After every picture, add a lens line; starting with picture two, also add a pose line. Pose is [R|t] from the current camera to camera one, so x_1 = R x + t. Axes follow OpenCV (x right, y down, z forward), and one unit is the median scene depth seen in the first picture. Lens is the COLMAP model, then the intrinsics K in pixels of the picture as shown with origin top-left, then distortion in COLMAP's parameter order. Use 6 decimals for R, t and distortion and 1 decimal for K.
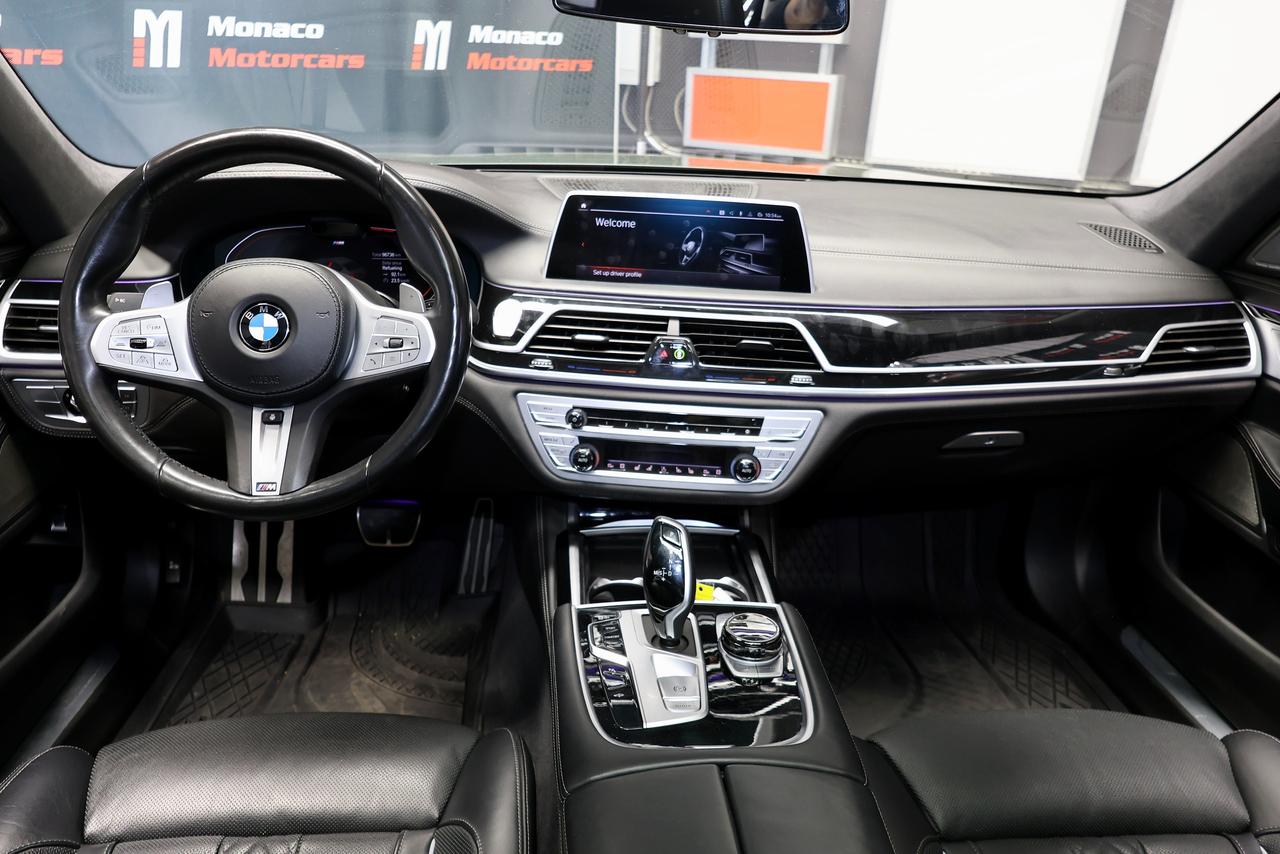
lens RADIAL K [[906.1, 0, 633.6], [0, 906.1, 416.9], [0, 0, 1]] dist [-0.007060, 0.004395]
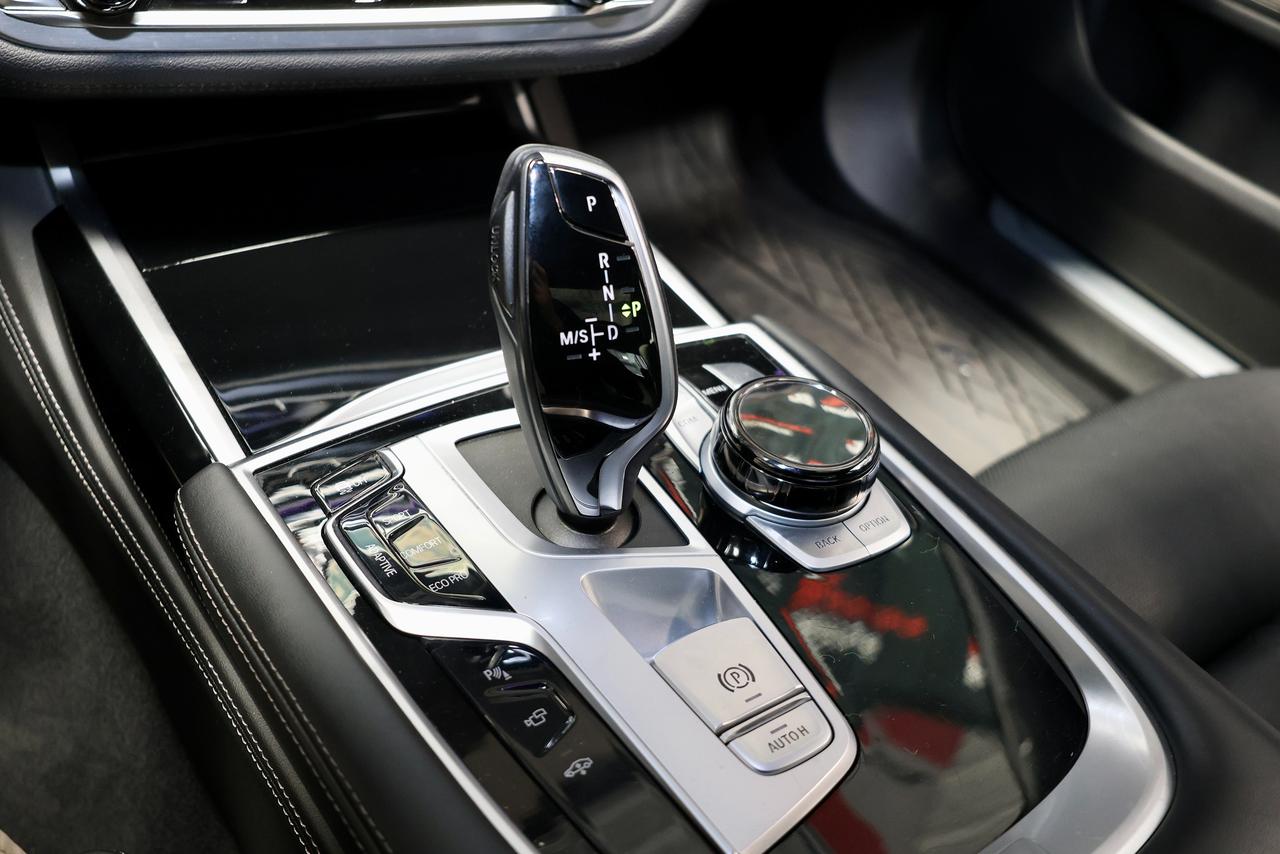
lens RADIAL K [[1188.1, 0, 633.8], [0, 1188.1, 424.7], [0, 0, 1]] dist [0.018082, 0.000000]
pose [[0.859568, -0.243507, 0.449275, -0.116599], [0.049291, 0.914577, 0.401396, 0.033370], [-0.508639, -0.322882, 0.798144, 0.547343]]
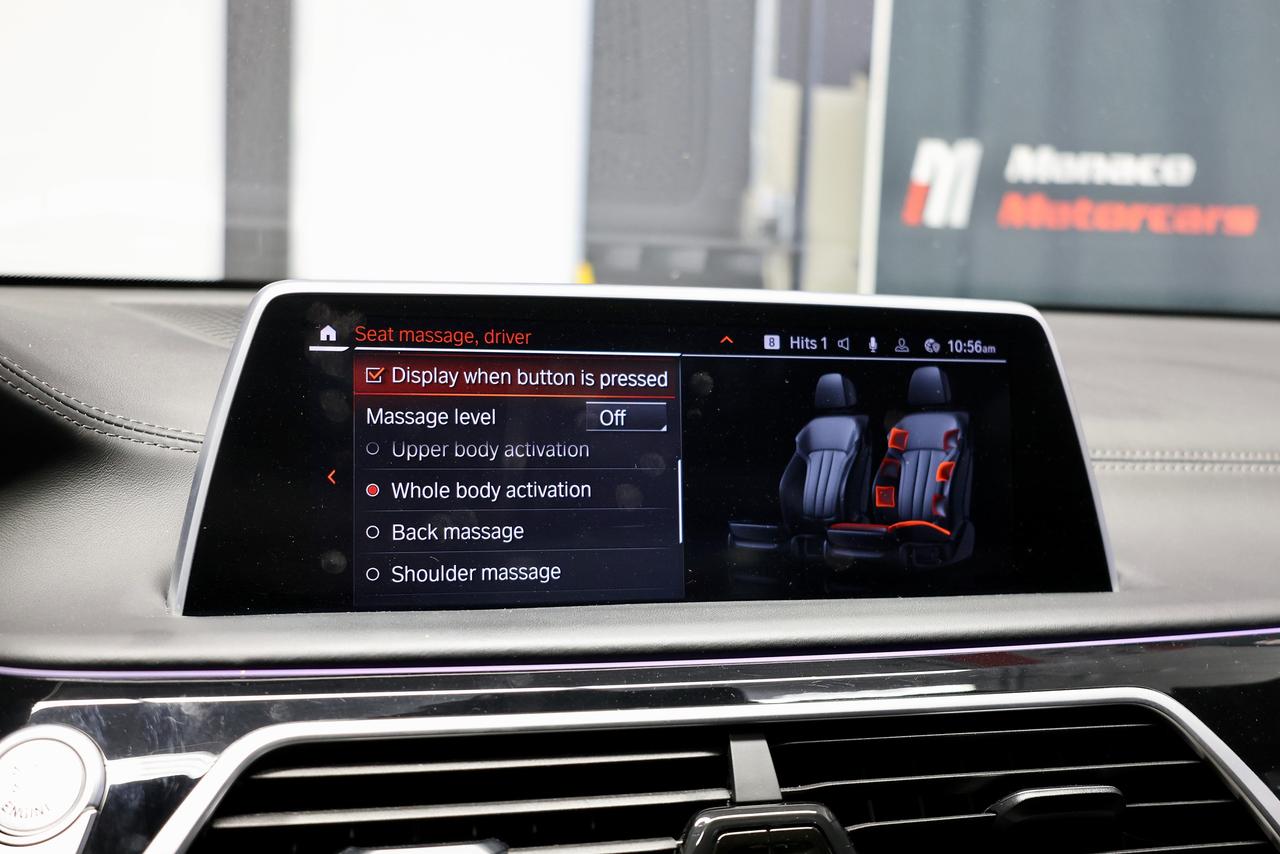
lens RADIAL K [[1435.4, 0, 640.8], [0, 1435.4, 419.2], [0, 0, 1]] dist [0.014799, 0.000000]
pose [[0.945754, -0.041671, 0.322199, -0.109635], [0.125415, 0.961694, -0.243754, -0.098415], [-0.299700, 0.270940, 0.914752, 0.617746]]
